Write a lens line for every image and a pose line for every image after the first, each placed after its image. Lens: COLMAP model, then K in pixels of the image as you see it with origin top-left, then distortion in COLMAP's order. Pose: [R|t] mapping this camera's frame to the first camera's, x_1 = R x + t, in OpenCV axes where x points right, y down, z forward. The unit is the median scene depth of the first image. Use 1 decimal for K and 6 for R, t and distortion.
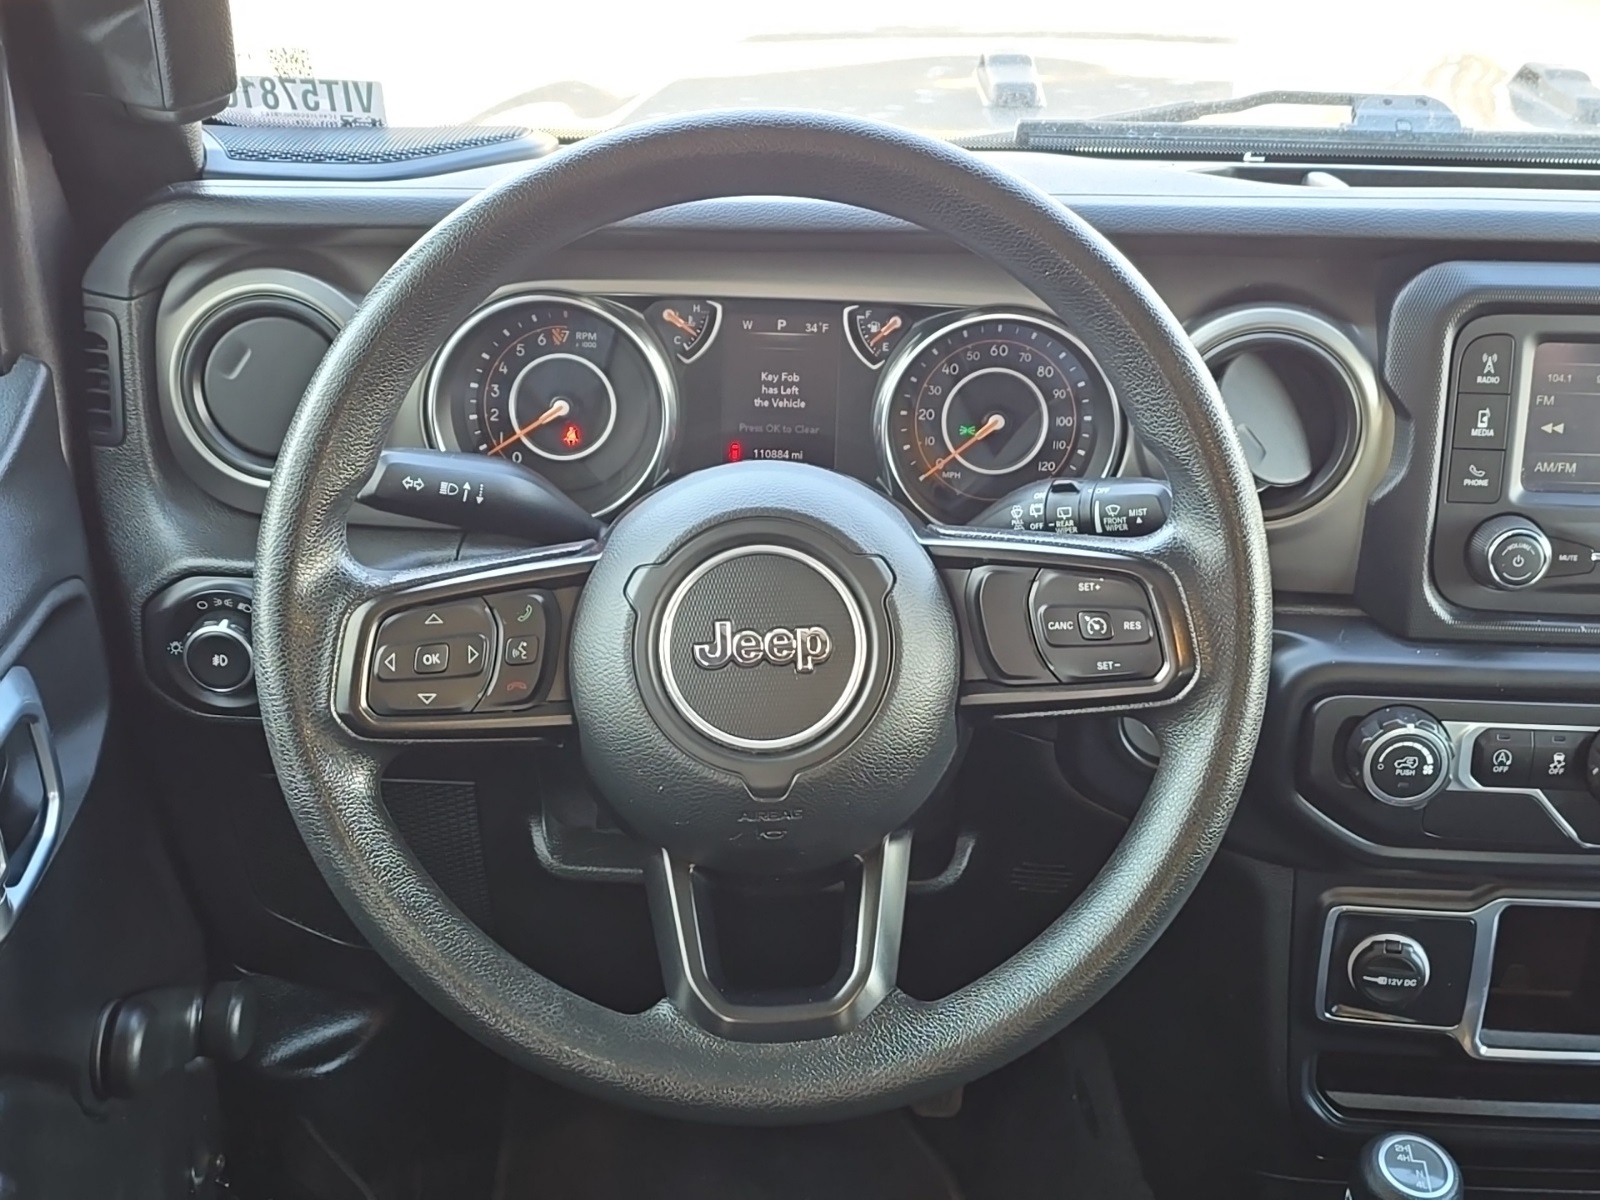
lens RADIAL K [[1779.5, 0, 800.0], [0, 1779.5, 600.0], [0, 0, 1]] dist [0.008854, -0.044717]
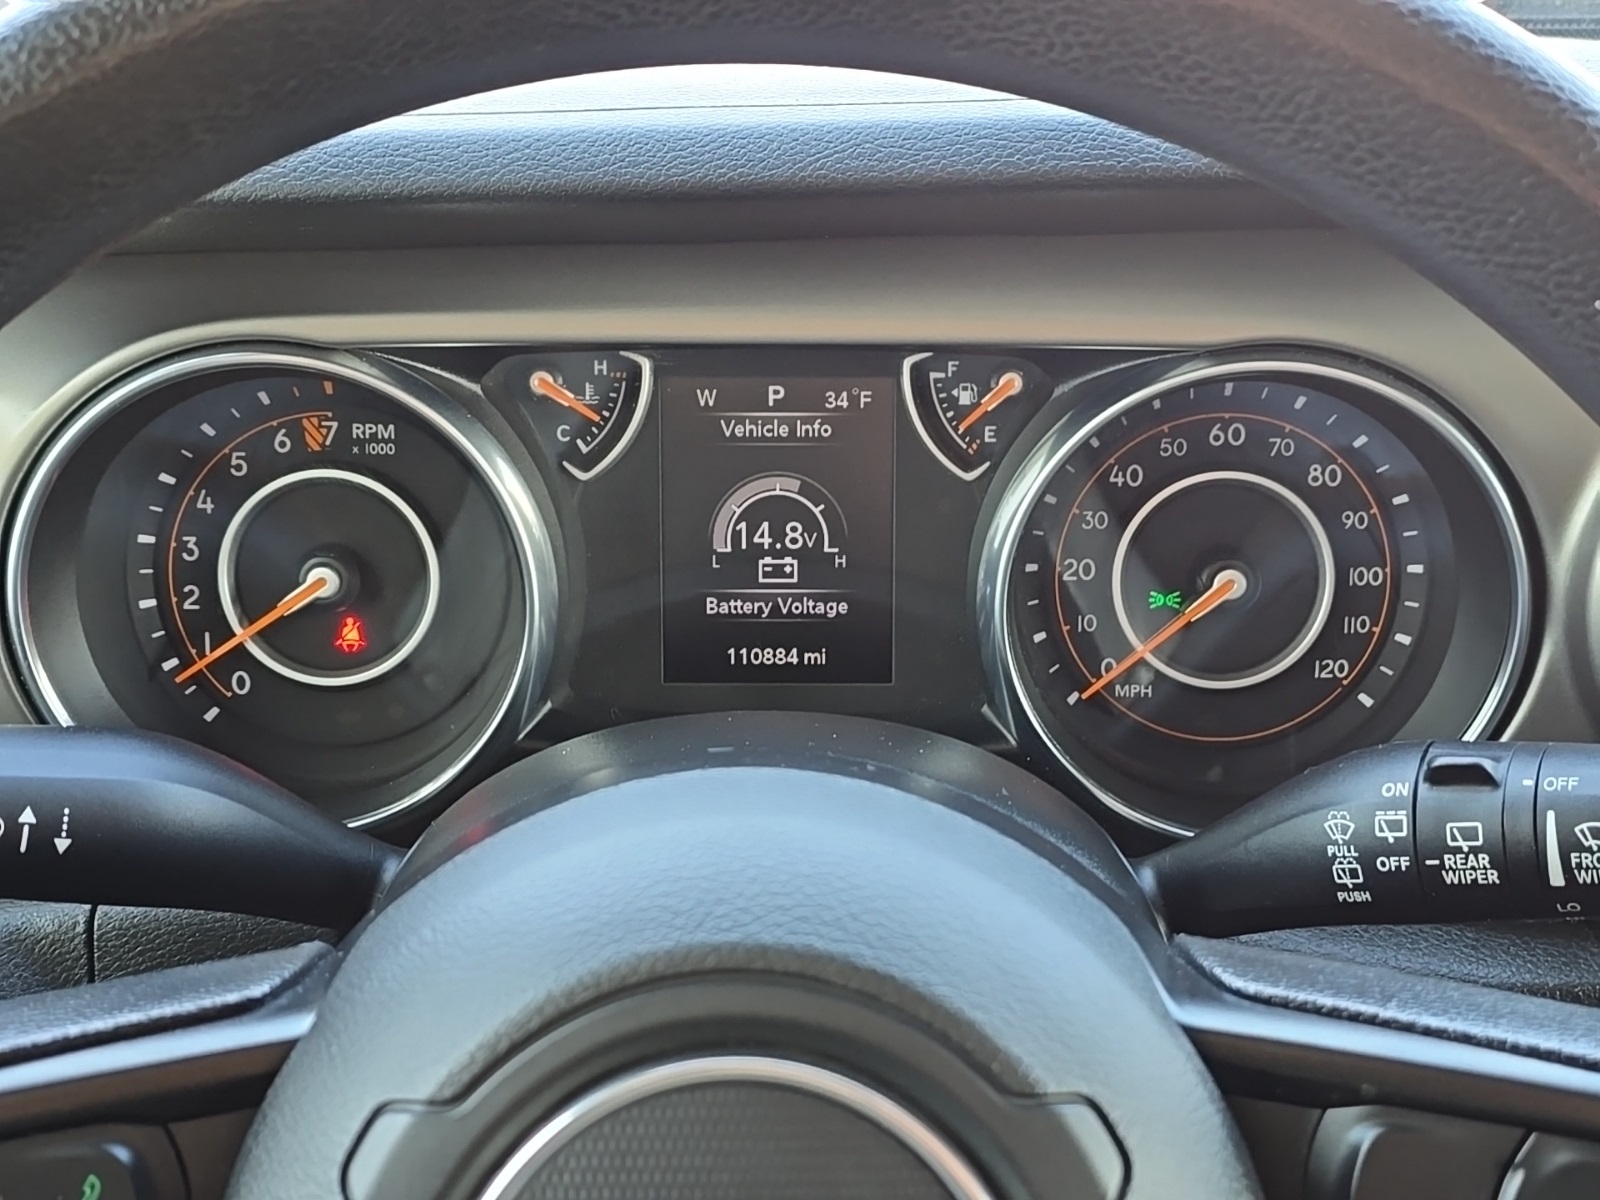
lens RADIAL K [[2024.2, 0, 800.0], [0, 2024.2, 600.0], [0, 0, 1]] dist [0.038865, -0.026612]
pose [[0.999530, -0.029981, -0.006387, -0.001772], [0.029726, 0.998875, -0.036943, -0.078546], [0.007487, 0.036736, 0.999297, 0.450767]]
